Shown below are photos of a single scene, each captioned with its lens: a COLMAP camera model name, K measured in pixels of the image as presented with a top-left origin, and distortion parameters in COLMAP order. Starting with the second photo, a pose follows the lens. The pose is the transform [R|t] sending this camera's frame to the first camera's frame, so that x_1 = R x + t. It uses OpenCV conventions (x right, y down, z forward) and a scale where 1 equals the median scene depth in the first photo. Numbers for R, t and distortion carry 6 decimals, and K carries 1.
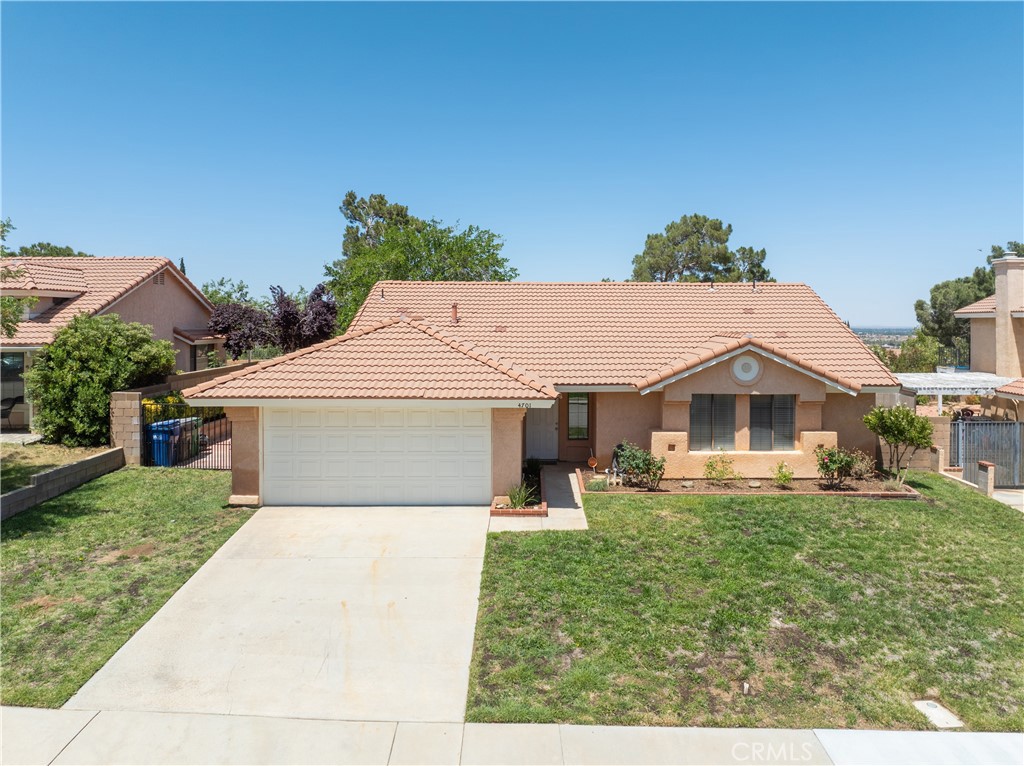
lens RADIAL K [[730.6, 0, 552.5], [0, 730.6, 378.9], [0, 0, 1]] dist [-0.037184, -0.000950]
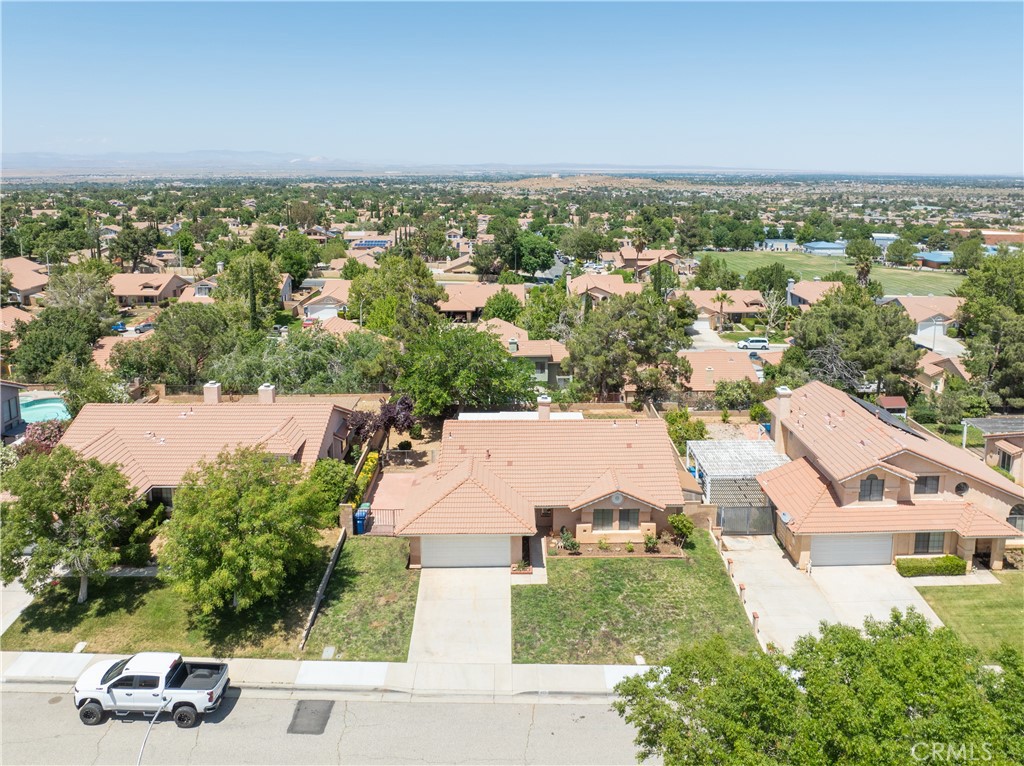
lens RADIAL K [[748.3, 0, 542.2], [0, 748.3, 305.7], [0, 0, 1]] dist [-0.039171, 0.000215]
pose [[0.999916, 0.002430, 0.012696, -0.009836], [-0.003879, 0.993309, 0.115420, -1.320448], [-0.012331, -0.115459, 0.993236, -1.903429]]
